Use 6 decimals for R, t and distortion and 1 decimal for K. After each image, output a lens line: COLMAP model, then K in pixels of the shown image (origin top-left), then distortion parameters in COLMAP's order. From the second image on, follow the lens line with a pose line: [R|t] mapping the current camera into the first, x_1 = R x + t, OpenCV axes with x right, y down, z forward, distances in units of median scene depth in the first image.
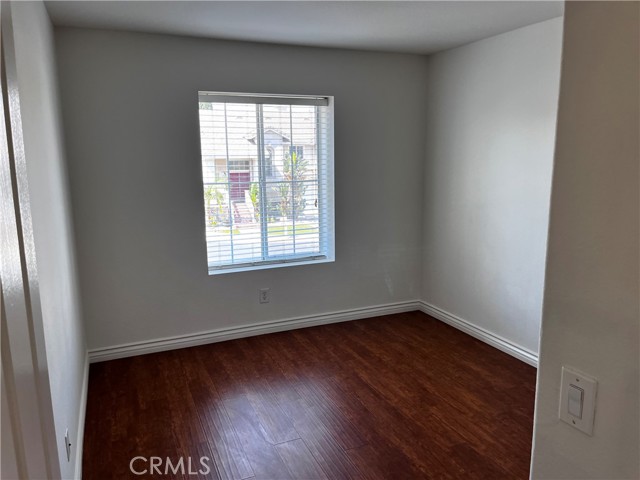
lens RADIAL K [[489.2, 0, 318.4], [0, 489.2, 240.4], [0, 0, 1]] dist [0.036612, 0.000748]
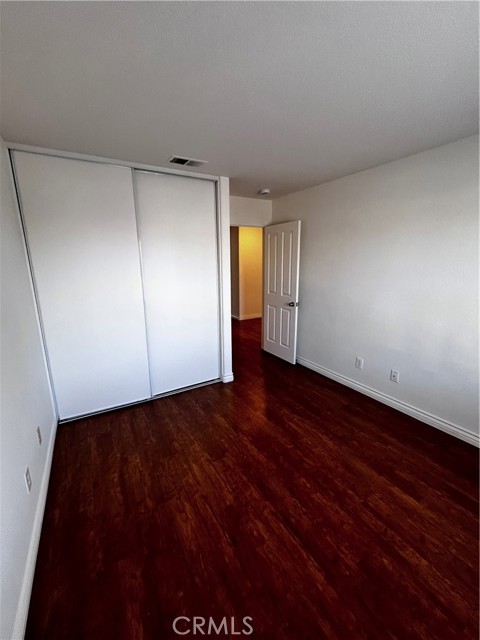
lens RADIAL K [[260.5, 0, 239.5], [0, 260.5, 318.3], [0, 0, 1]] dist [0.001891, -0.000306]
pose [[-0.991461, 0.047691, -0.121372, 0.261496], [-0.002804, 0.922717, 0.385468, -0.227234], [0.130376, 0.382516, -0.914704, 1.360941]]
